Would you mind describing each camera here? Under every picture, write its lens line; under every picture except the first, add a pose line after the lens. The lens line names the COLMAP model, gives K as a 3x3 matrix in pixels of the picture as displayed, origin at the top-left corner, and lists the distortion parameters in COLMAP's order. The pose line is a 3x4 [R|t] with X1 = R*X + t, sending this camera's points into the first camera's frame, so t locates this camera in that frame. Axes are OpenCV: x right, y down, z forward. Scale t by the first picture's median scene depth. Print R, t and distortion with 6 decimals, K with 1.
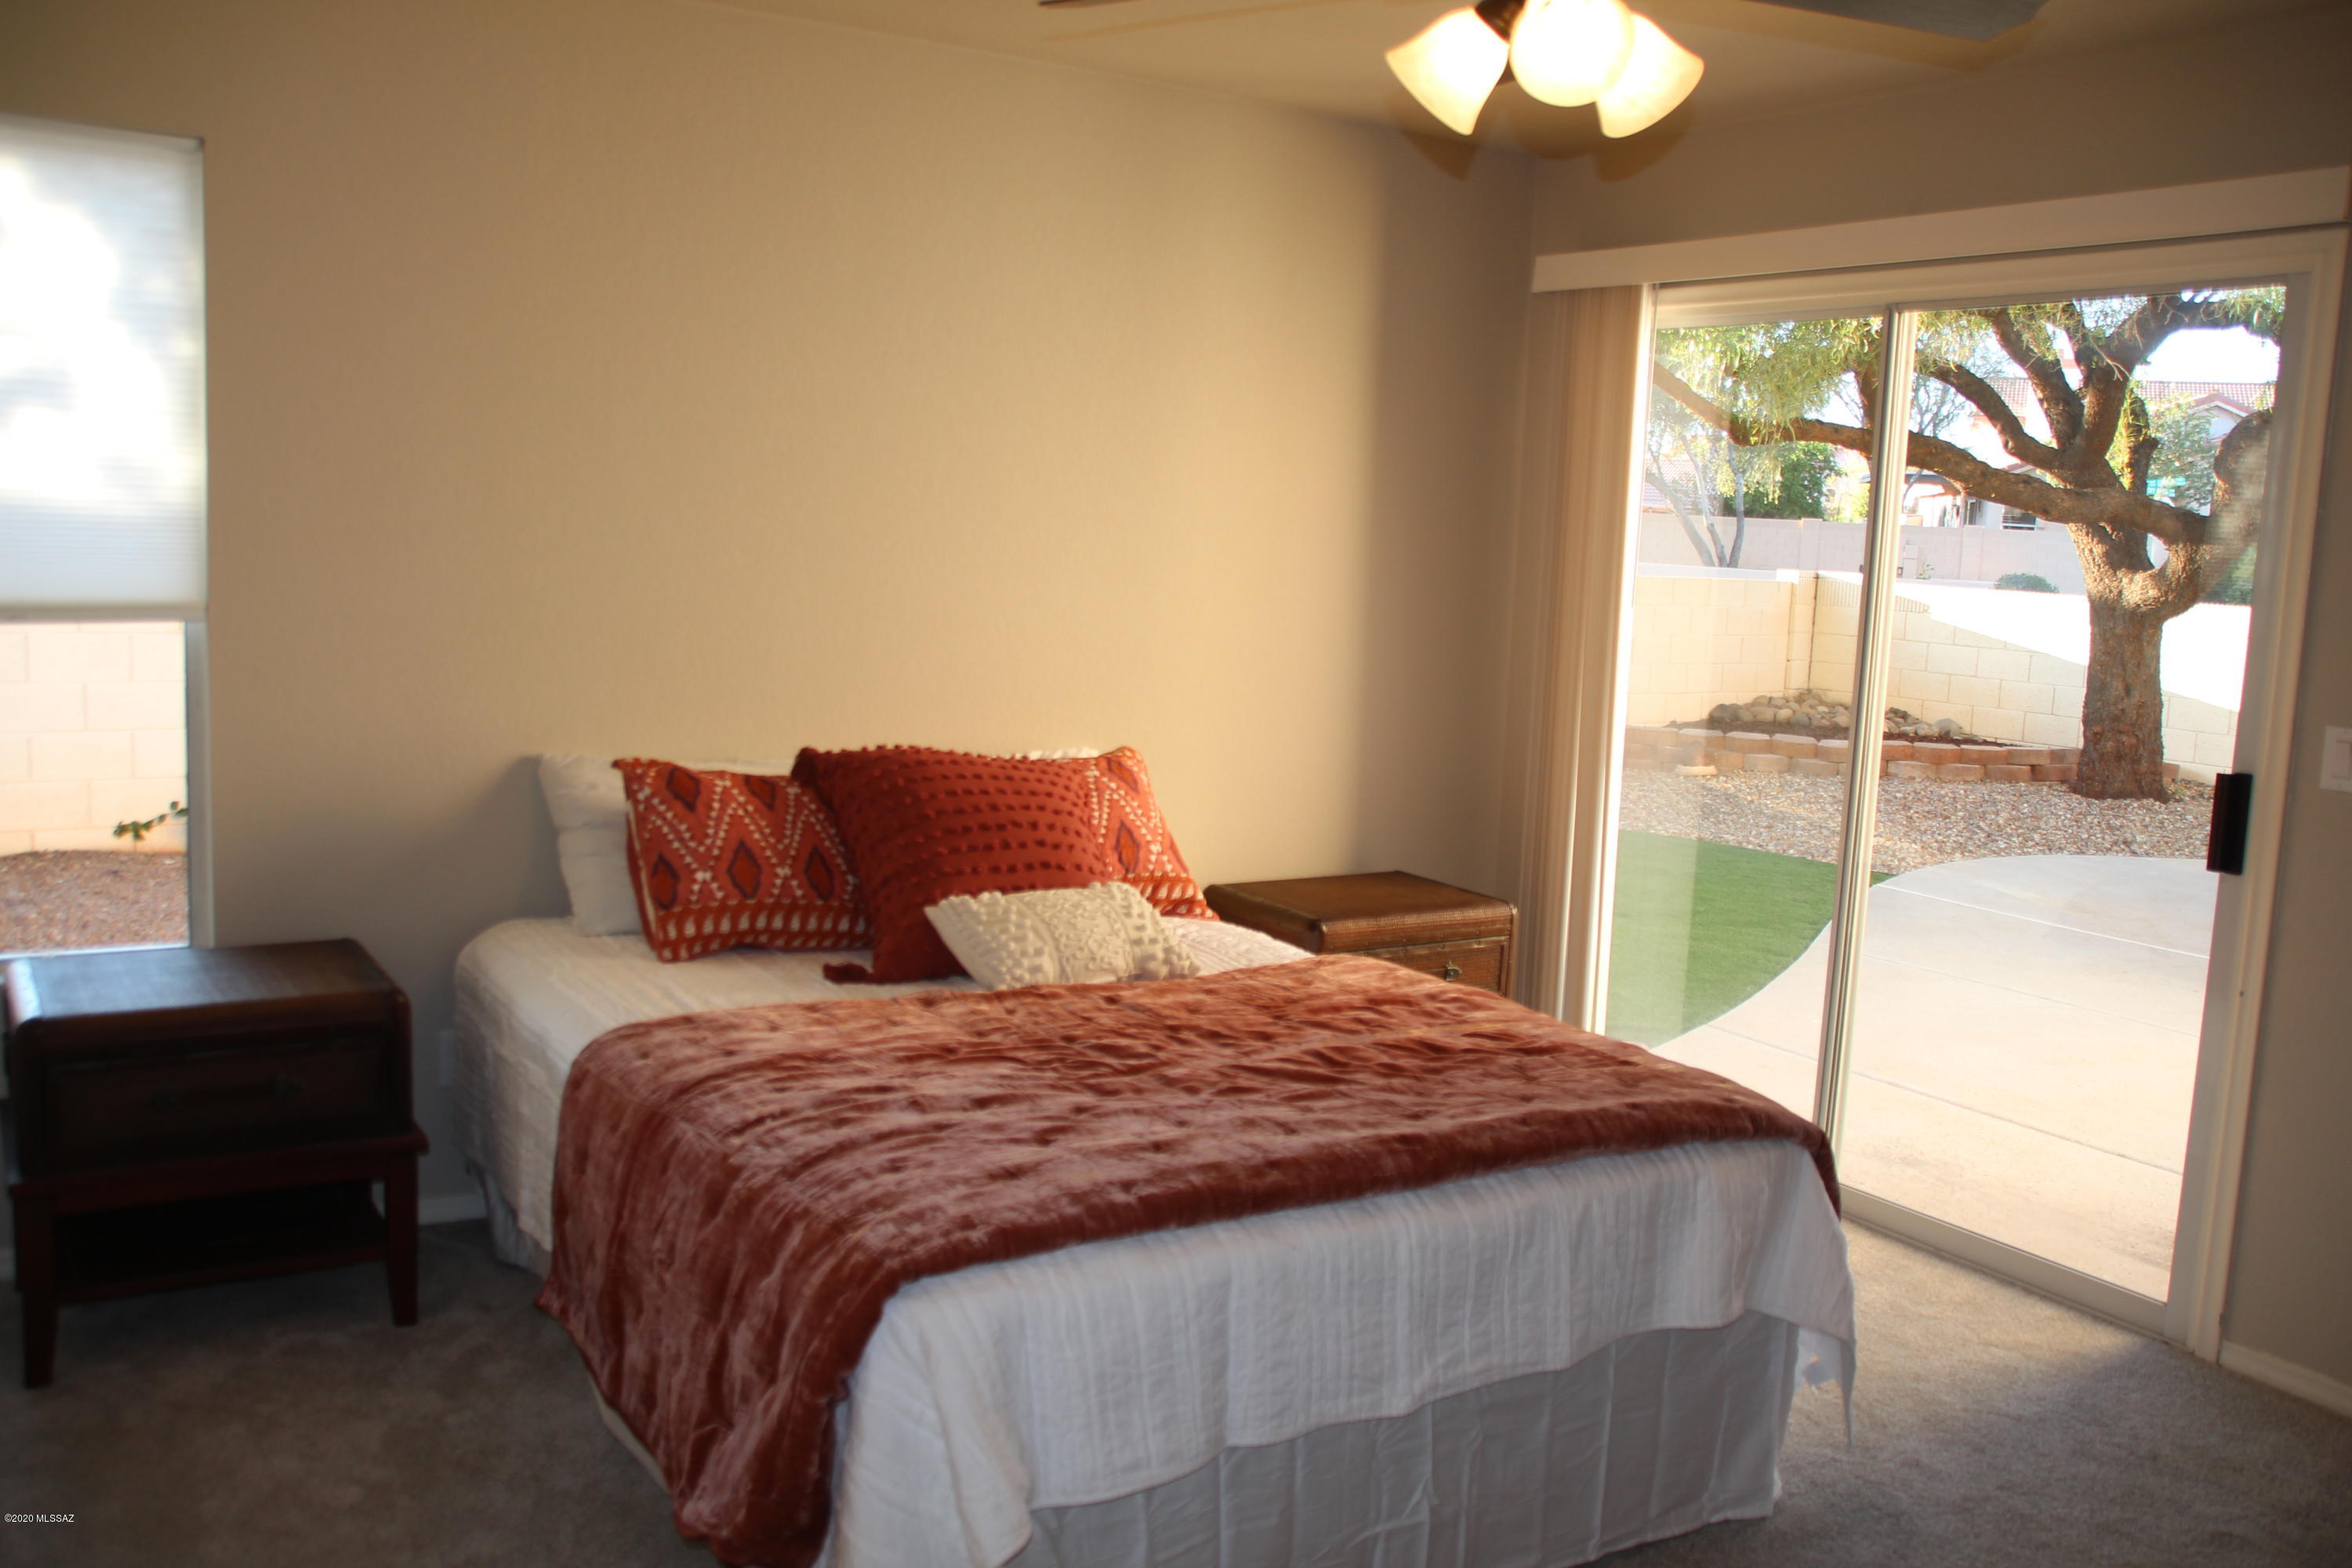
lens RADIAL K [[1977.8, 0, 1174.4], [0, 1977.8, 783.4], [0, 0, 1]] dist [-0.135107, 0.139310]
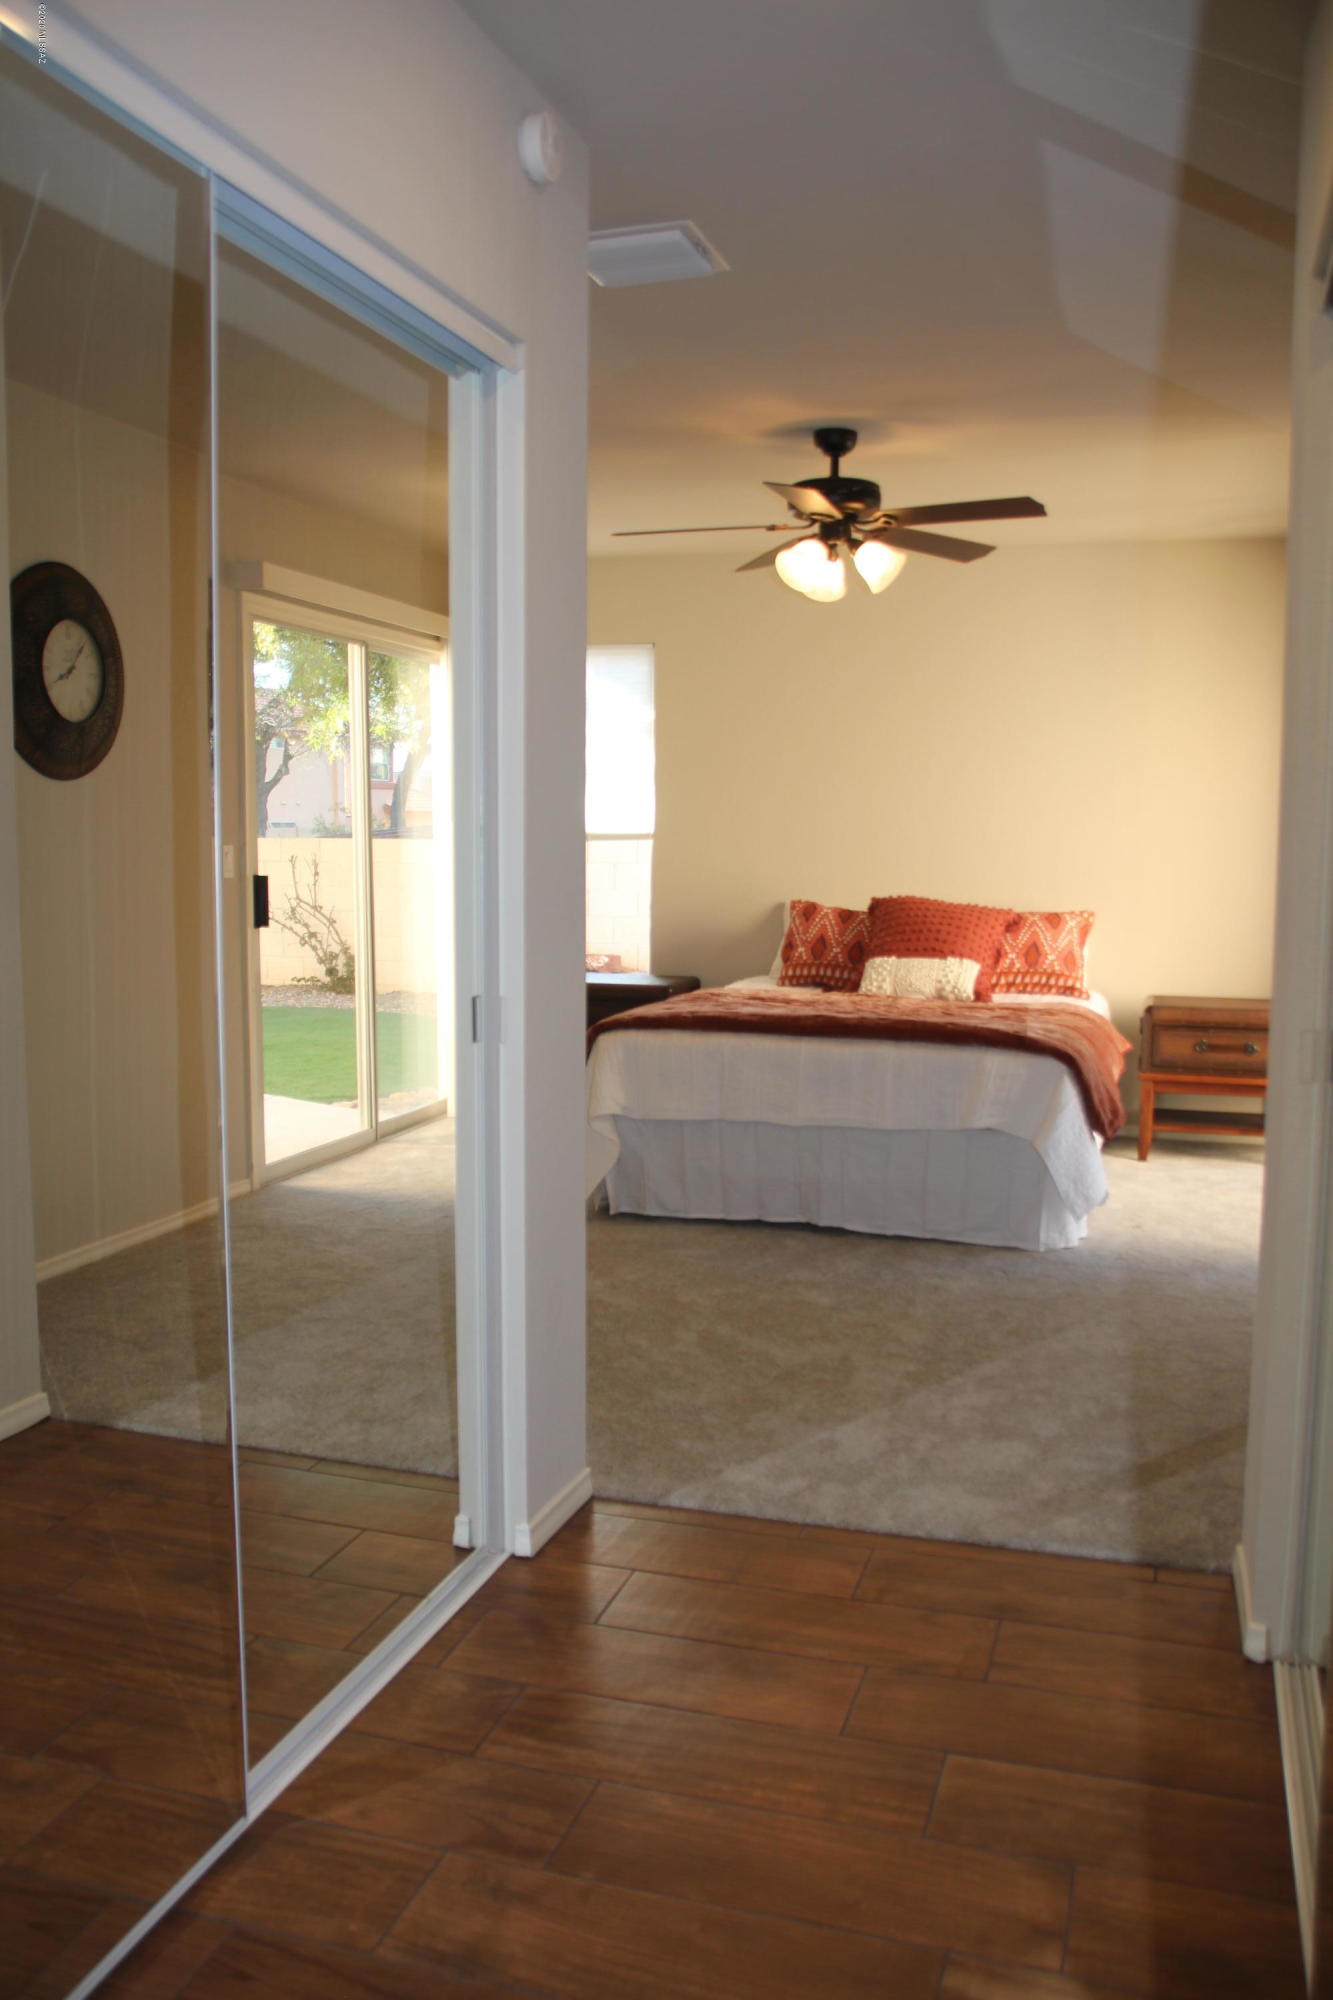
lens RADIAL K [[1681.8, 0, 666.4], [0, 1681.8, 1001.5], [0, 0, 1]] dist [-0.135107, 0.139310]
pose [[0.644537, 0.036472, -0.763703, 1.081923], [-0.081354, 0.996462, -0.021073, 0.154866], [0.760232, 0.075713, 0.645224, -0.316050]]
